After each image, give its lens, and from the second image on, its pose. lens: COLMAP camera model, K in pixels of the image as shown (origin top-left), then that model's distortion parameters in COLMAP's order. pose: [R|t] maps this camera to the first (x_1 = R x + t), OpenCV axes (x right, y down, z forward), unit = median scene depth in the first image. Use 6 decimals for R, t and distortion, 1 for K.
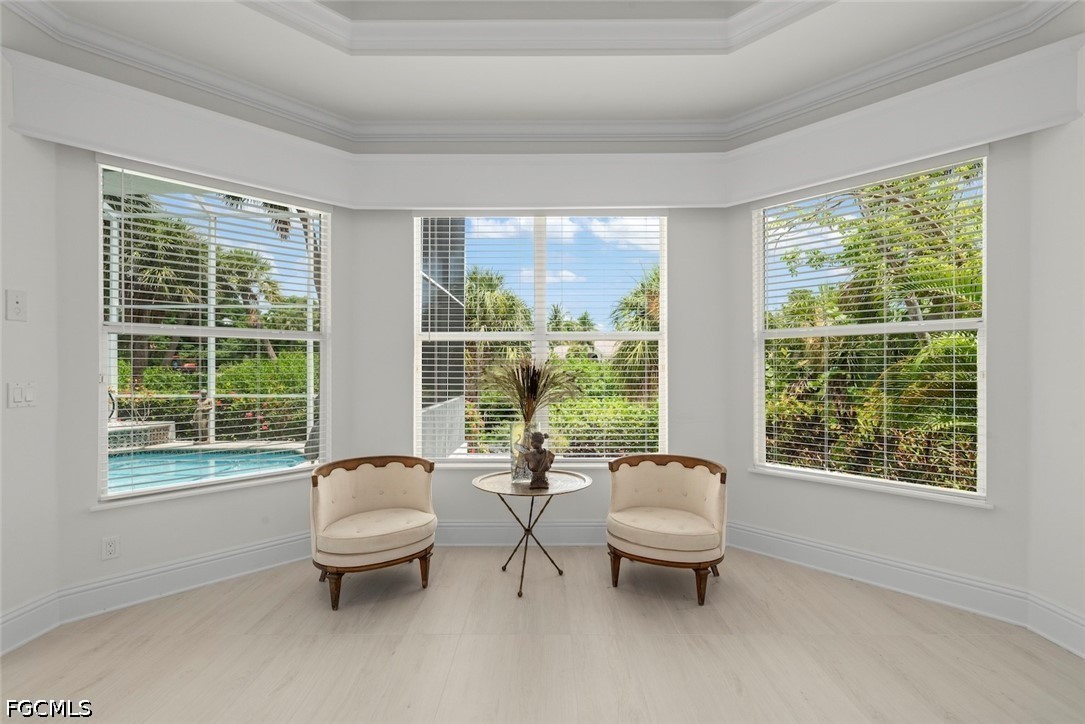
lens RADIAL K [[472.9, 0, 538.3], [0, 472.9, 363.6], [0, 0, 1]] dist [-0.000224, -0.000680]
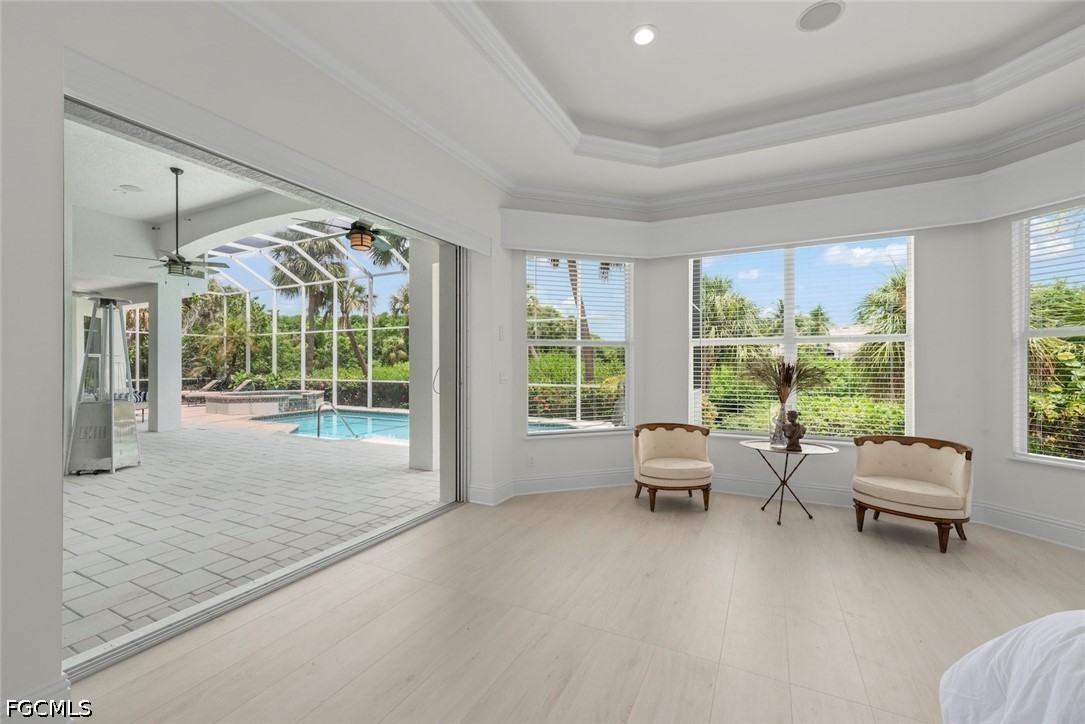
lens RADIAL K [[444.1, 0, 539.5], [0, 444.1, 363.3], [0, 0, 1]] dist [0.001072, -0.000813]
pose [[0.896089, 0.000386, -0.443874, -0.079178], [0.001487, 0.999991, 0.003872, -0.000129], [0.443872, -0.004130, 0.896081, -0.447628]]
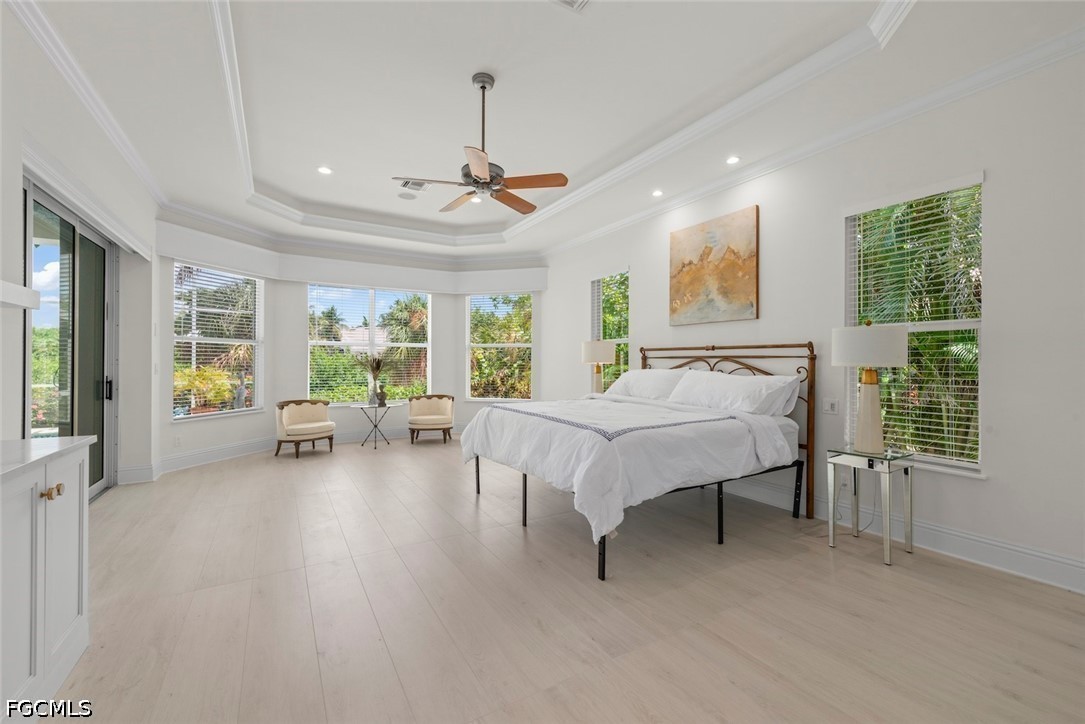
lens RADIAL K [[444.1, 0, 556.5], [0, 444.1, 358.9], [0, 0, 1]] dist [0.001072, -0.000813]
pose [[0.835625, 0.005675, 0.549270, -0.461856], [-0.004784, 0.999984, -0.003053, 0.011884], [-0.549279, -0.000077, 0.835639, -1.307856]]
